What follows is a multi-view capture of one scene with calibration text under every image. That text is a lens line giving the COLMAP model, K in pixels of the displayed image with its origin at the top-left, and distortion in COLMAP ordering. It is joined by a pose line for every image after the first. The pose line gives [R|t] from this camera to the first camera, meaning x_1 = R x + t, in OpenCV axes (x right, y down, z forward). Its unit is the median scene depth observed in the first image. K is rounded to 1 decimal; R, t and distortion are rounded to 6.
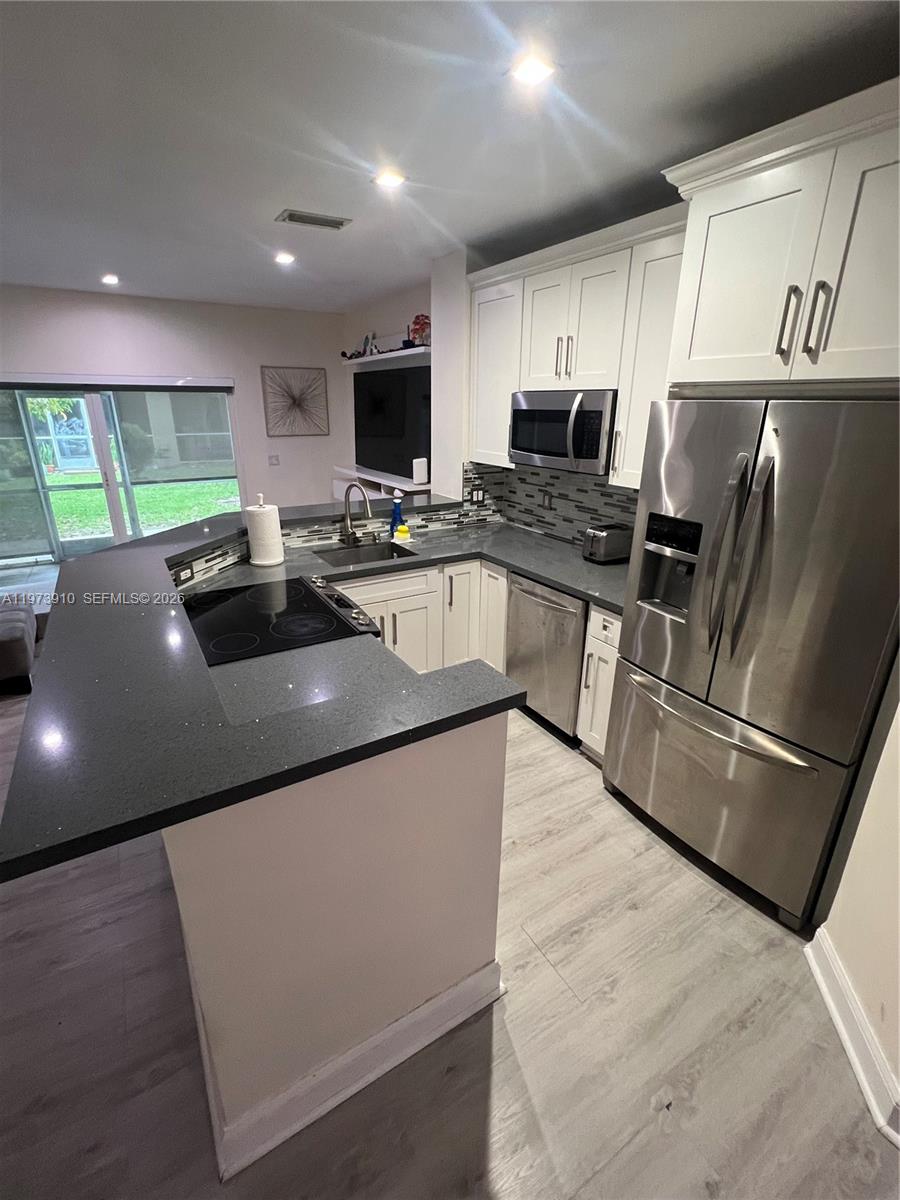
lens RADIAL K [[539.9, 0, 450.8], [0, 539.9, 597.3], [0, 0, 1]] dist [-0.001062, -0.000983]
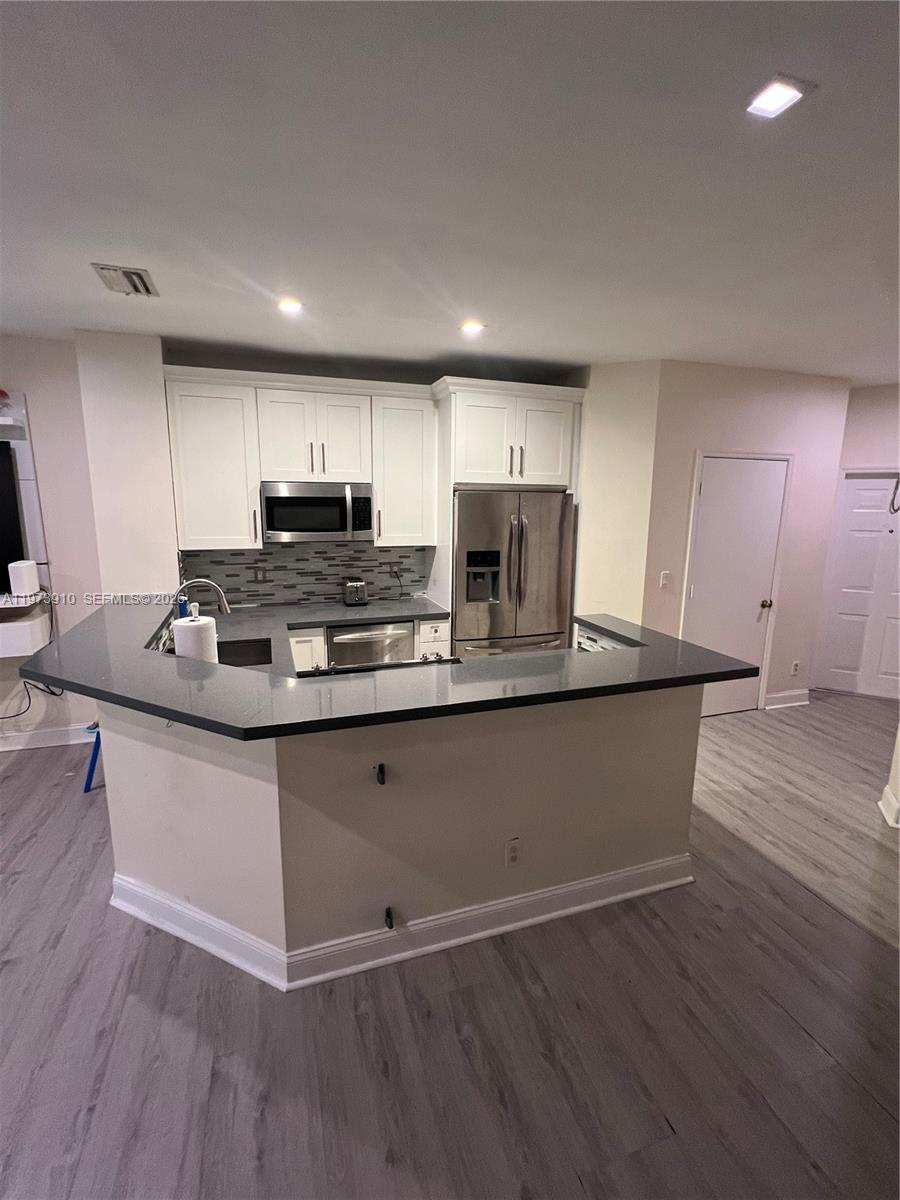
lens RADIAL K [[539.9, 0, 457.7], [0, 539.9, 595.2], [0, 0, 1]] dist [-0.001062, -0.000983]
pose [[0.222072, -0.181607, 0.957968, -0.786646], [0.322412, 0.940909, 0.103633, -0.122184], [-0.920182, 0.285847, 0.267502, 0.334482]]
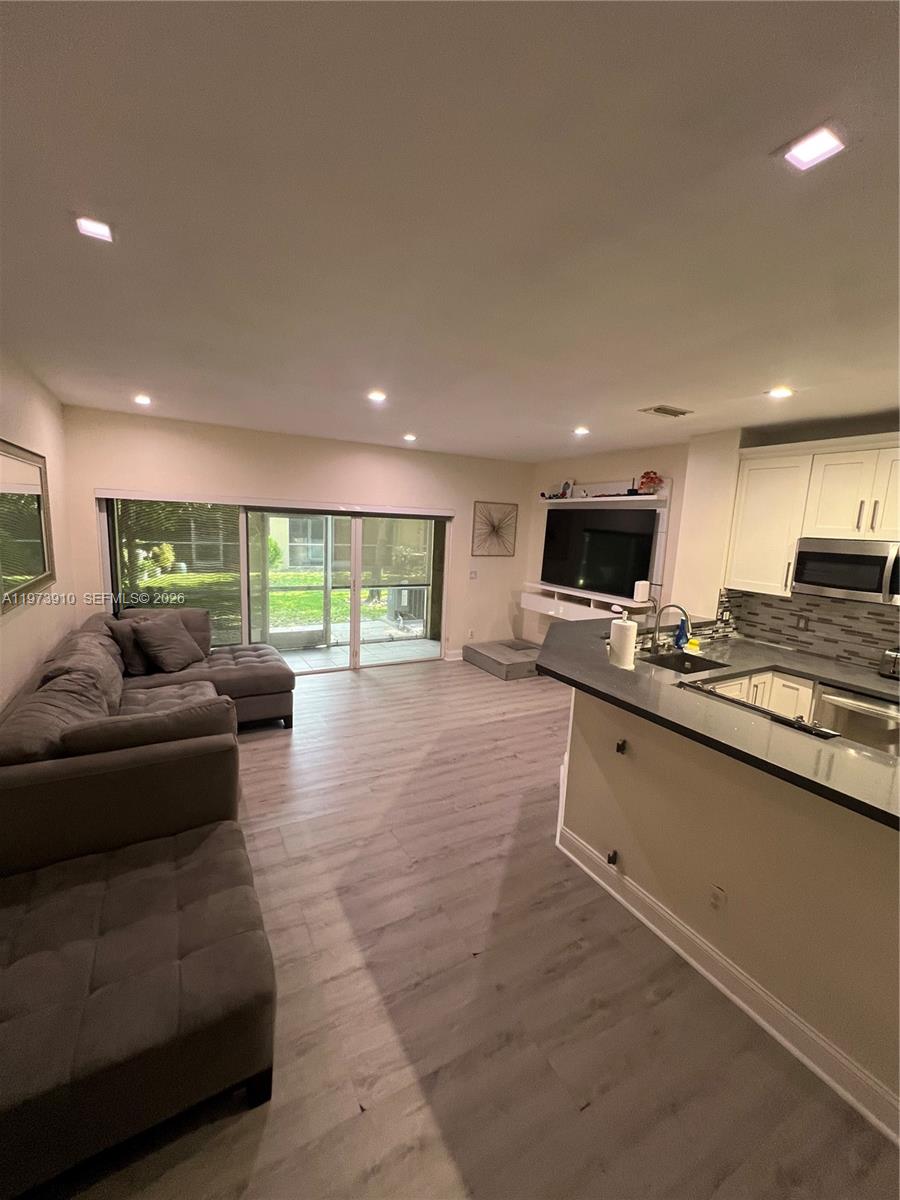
lens RADIAL K [[482.7, 0, 452.4], [0, 482.7, 596.3], [0, 0, 1]] dist [0.002449, 0.000270]
pose [[0.998781, 0.041533, -0.026678, -0.558902], [-0.045919, 0.980043, -0.193409, 0.004897], [0.018112, 0.194398, 0.980756, -0.074349]]
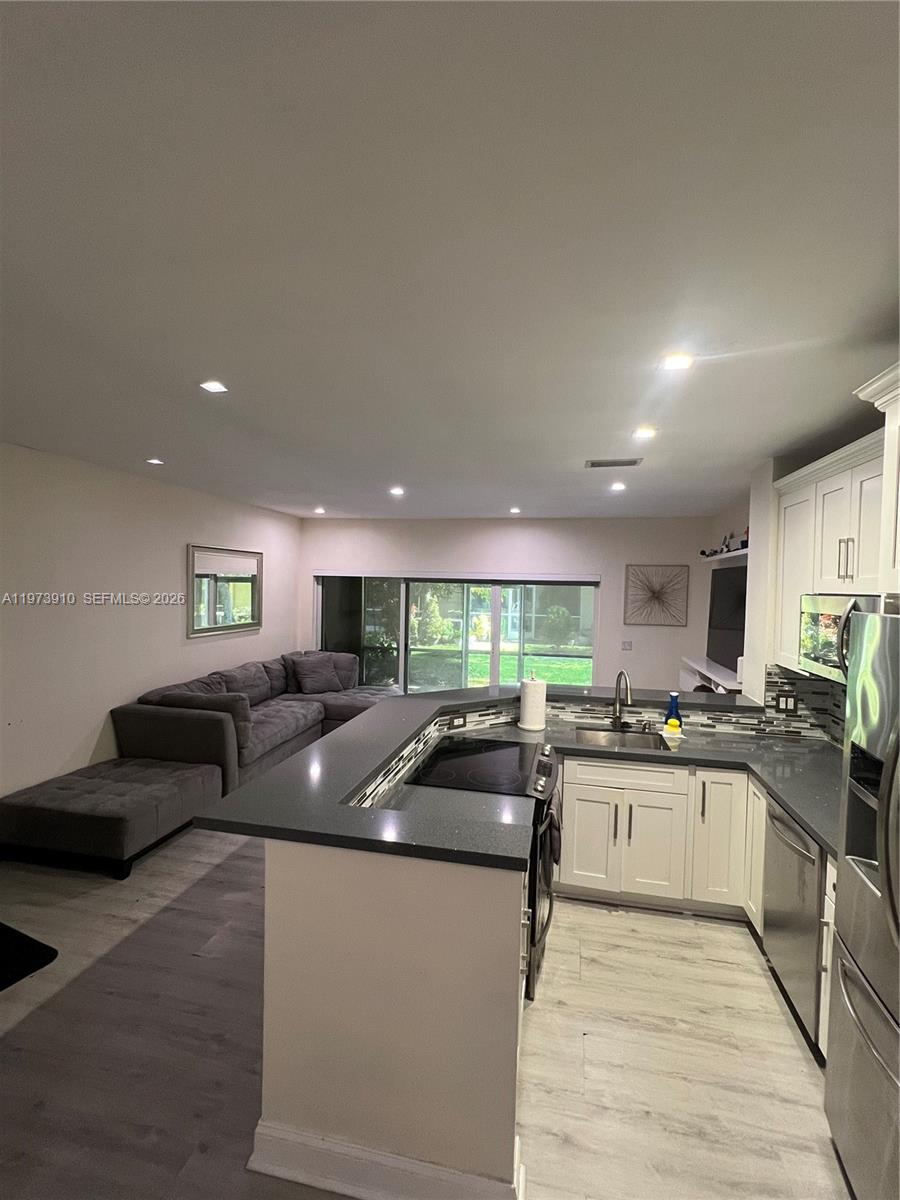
lens RADIAL K [[553.6, 0, 451.4], [0, 553.6, 597.9], [0, 0, 1]] dist [-0.005069, 0.000650]
pose [[0.724216, 0.026718, -0.689055, 0.282991], [-0.249573, 0.941663, -0.225796, -0.012585], [0.642825, 0.335495, 0.688636, -0.020435]]
